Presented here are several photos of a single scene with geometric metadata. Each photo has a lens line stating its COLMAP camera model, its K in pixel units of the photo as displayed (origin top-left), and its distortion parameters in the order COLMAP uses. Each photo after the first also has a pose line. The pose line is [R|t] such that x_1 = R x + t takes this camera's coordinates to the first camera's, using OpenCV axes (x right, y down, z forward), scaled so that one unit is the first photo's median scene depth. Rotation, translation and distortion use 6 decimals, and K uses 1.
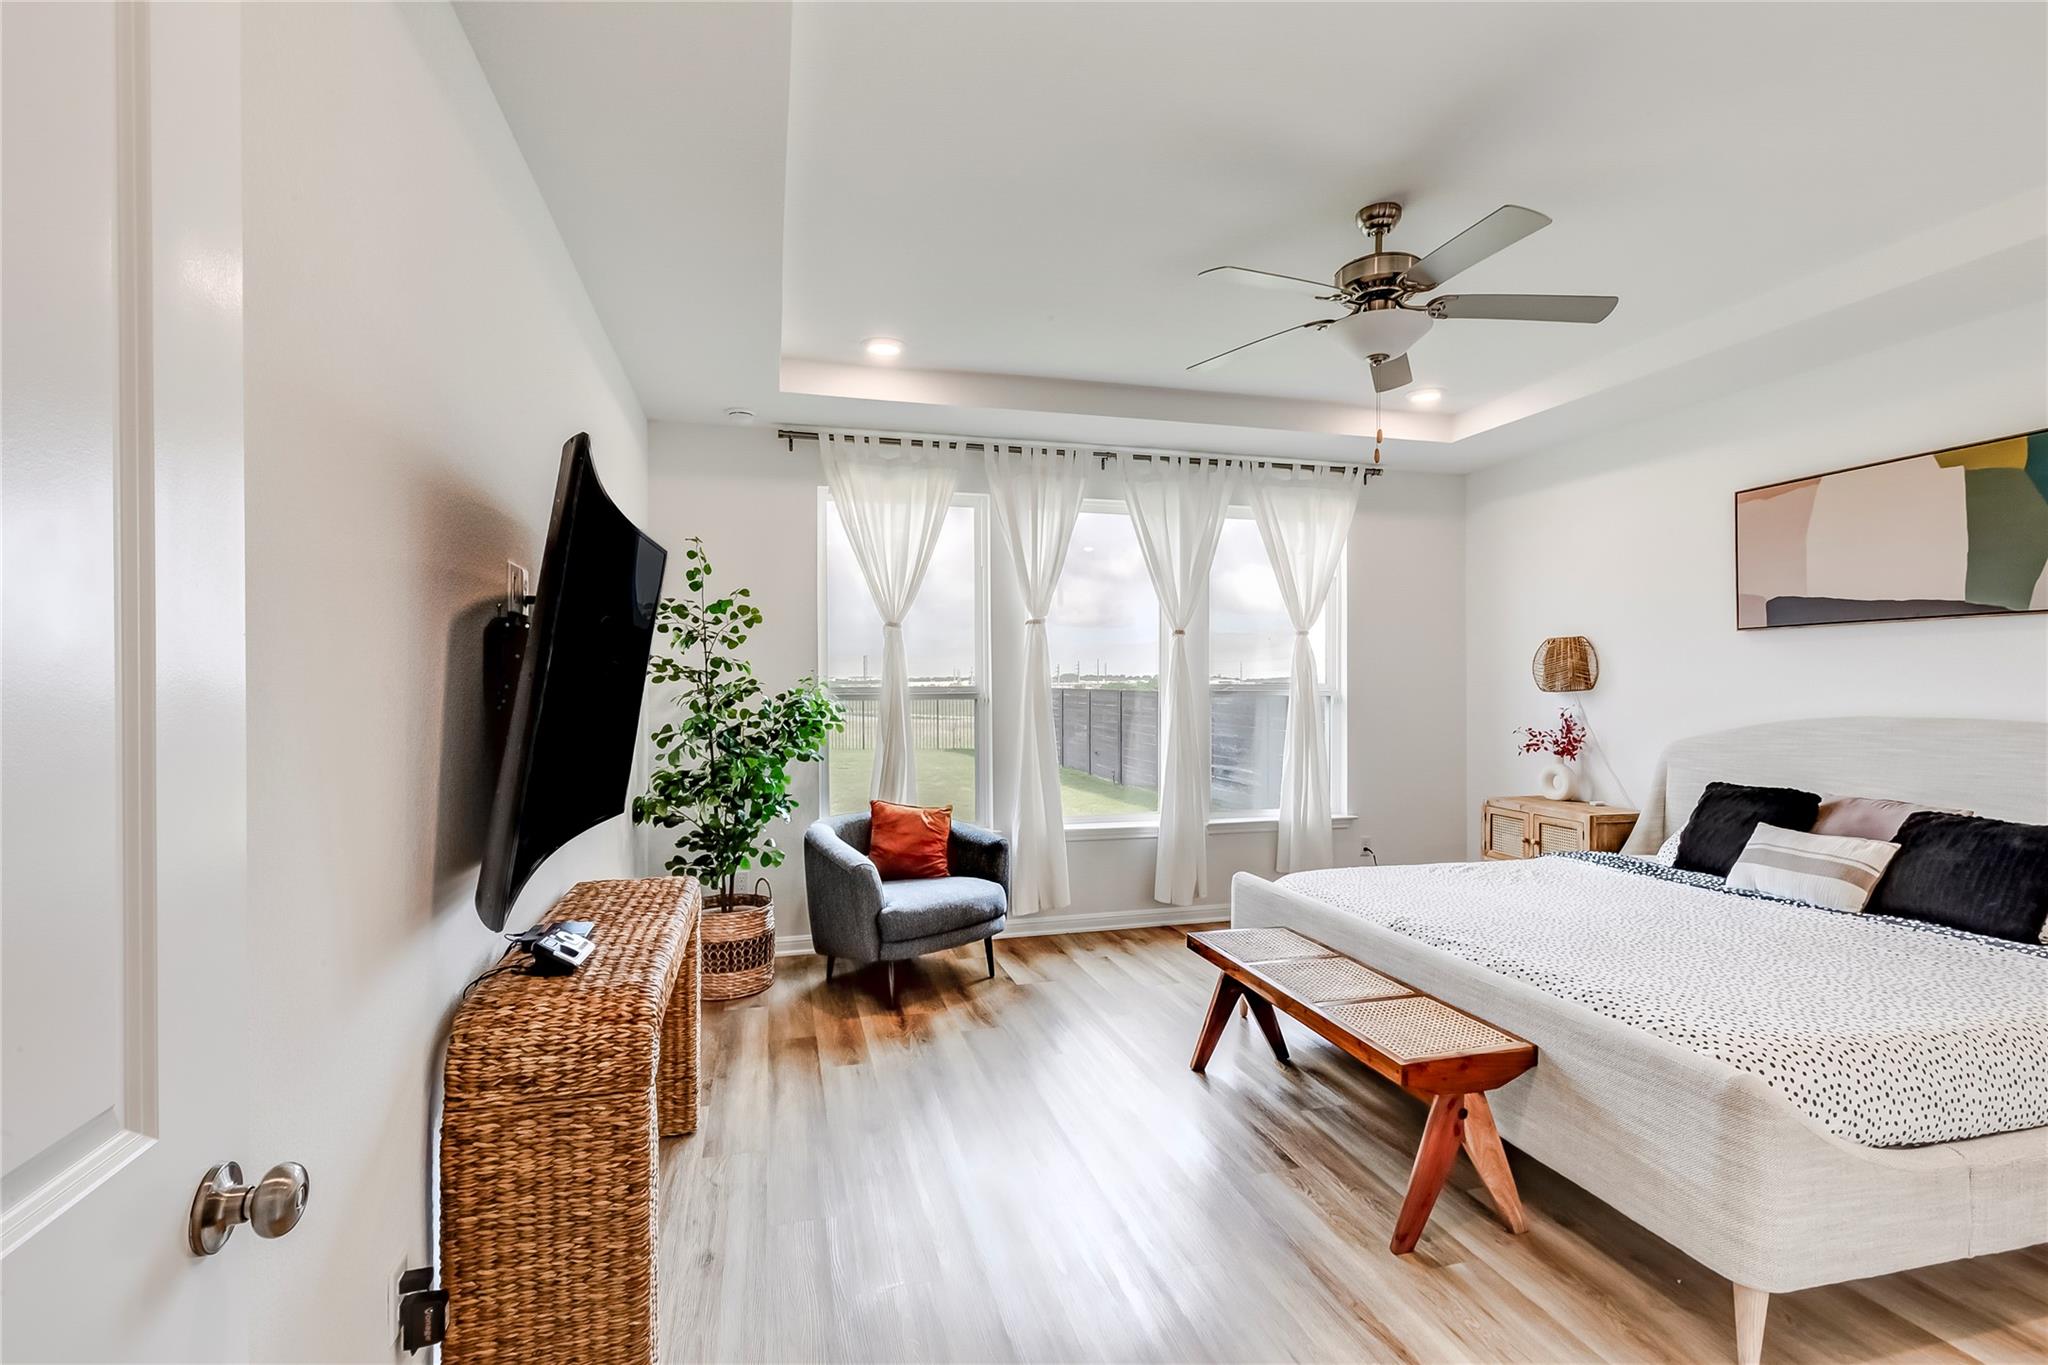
lens RADIAL K [[946.2, 0, 1024.8], [0, 946.2, 687.3], [0, 0, 1]] dist [0.003019, 0.000289]
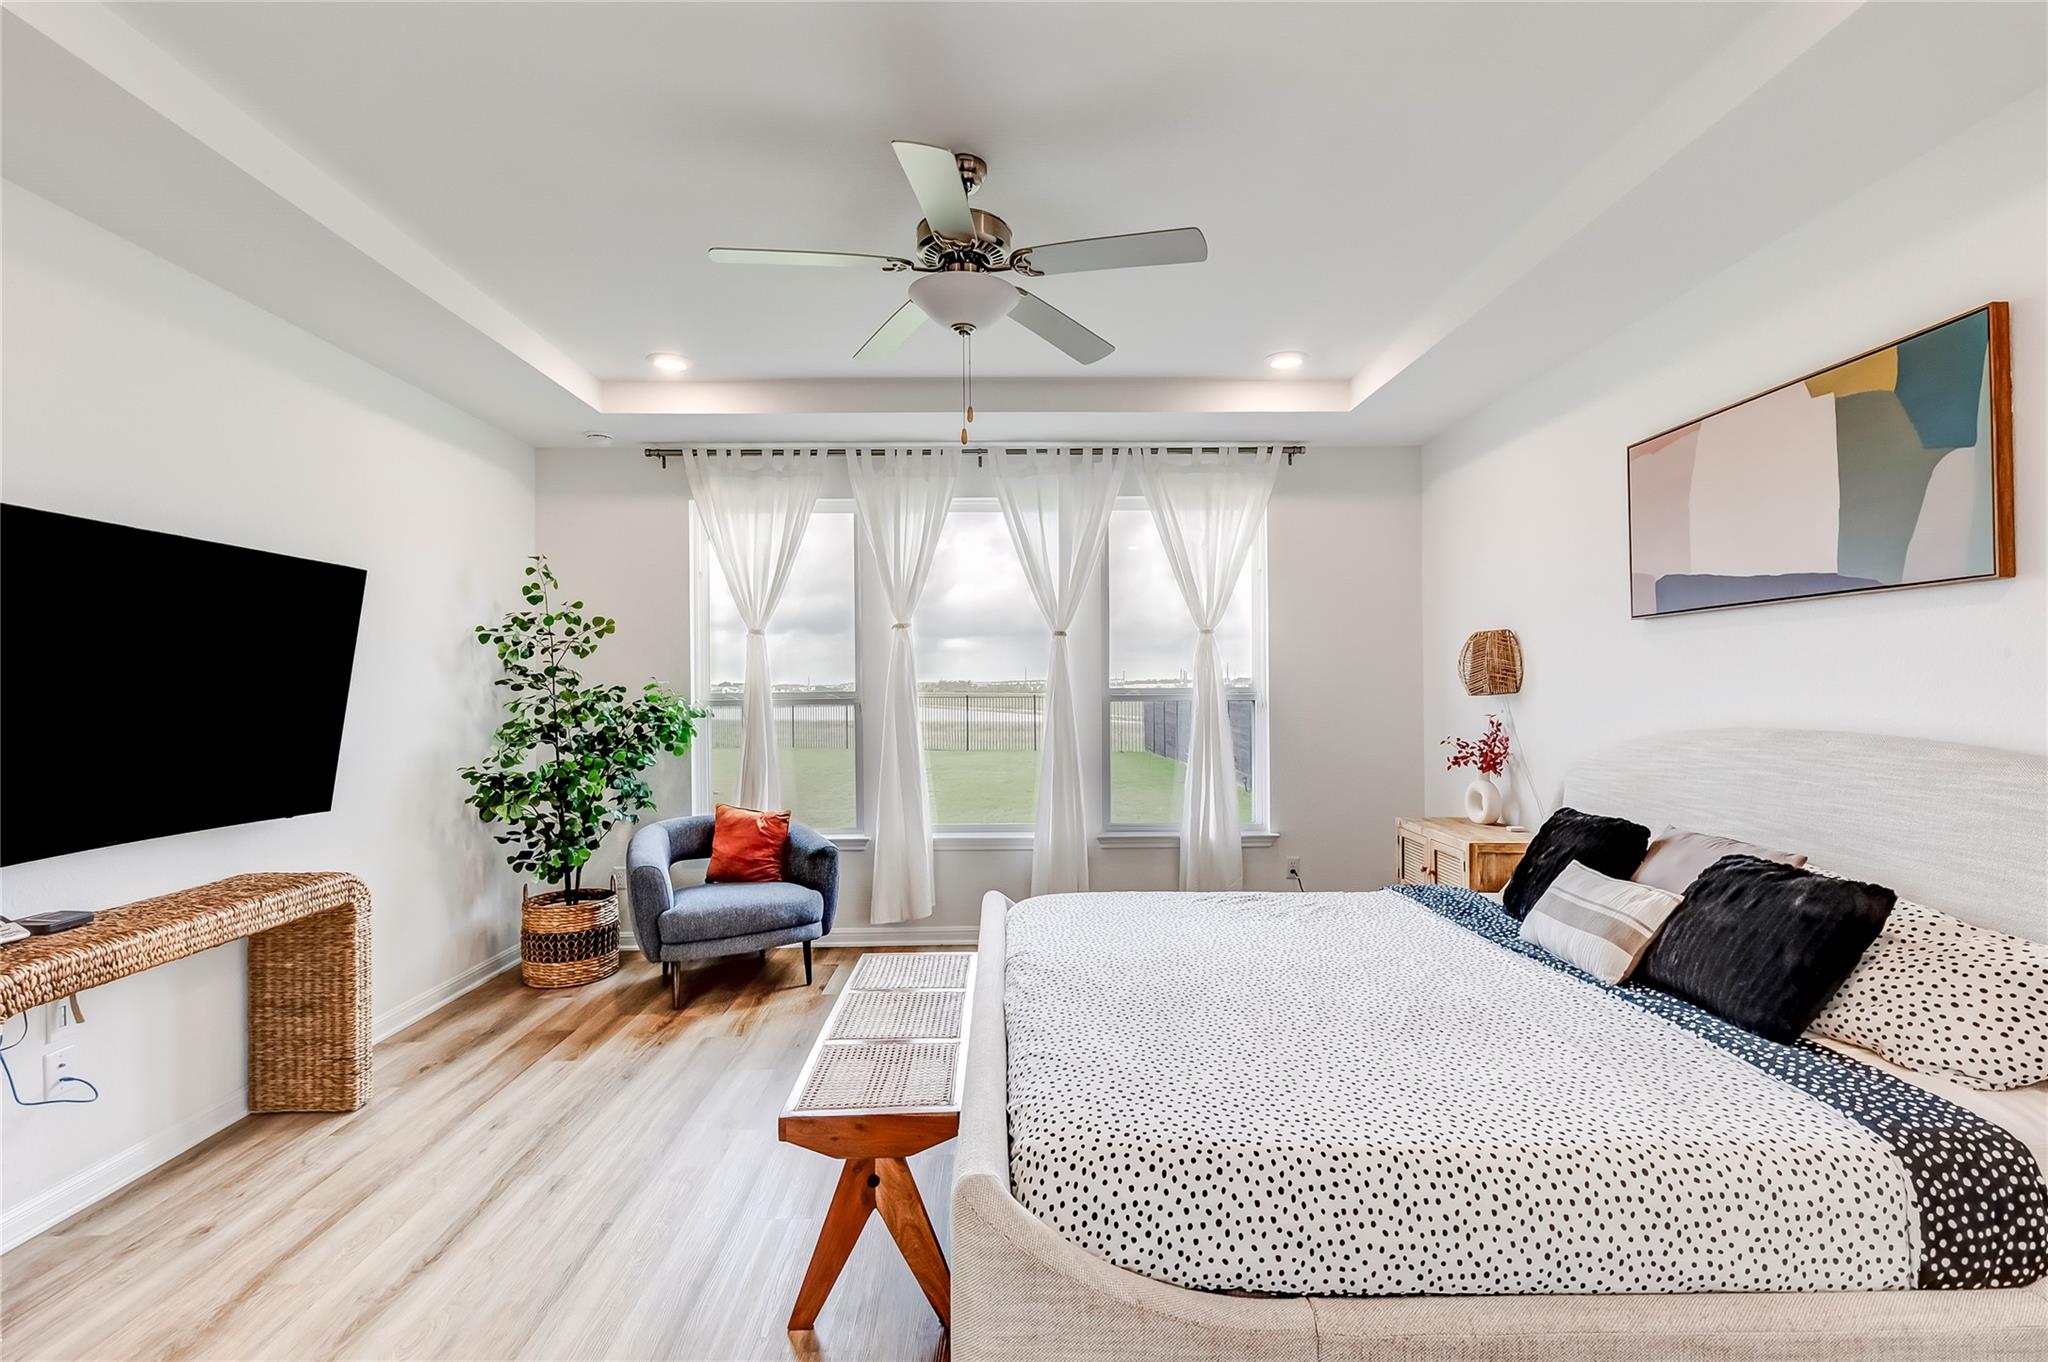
lens RADIAL K [[935.6, 0, 1021.3], [0, 935.6, 689.5], [0, 0, 1]] dist [0.003258, 0.000747]
pose [[0.969644, -0.005012, -0.244469, 0.451090], [0.004772, 0.999987, -0.001572, -0.001586], [0.244474, 0.000358, 0.969656, 0.107088]]
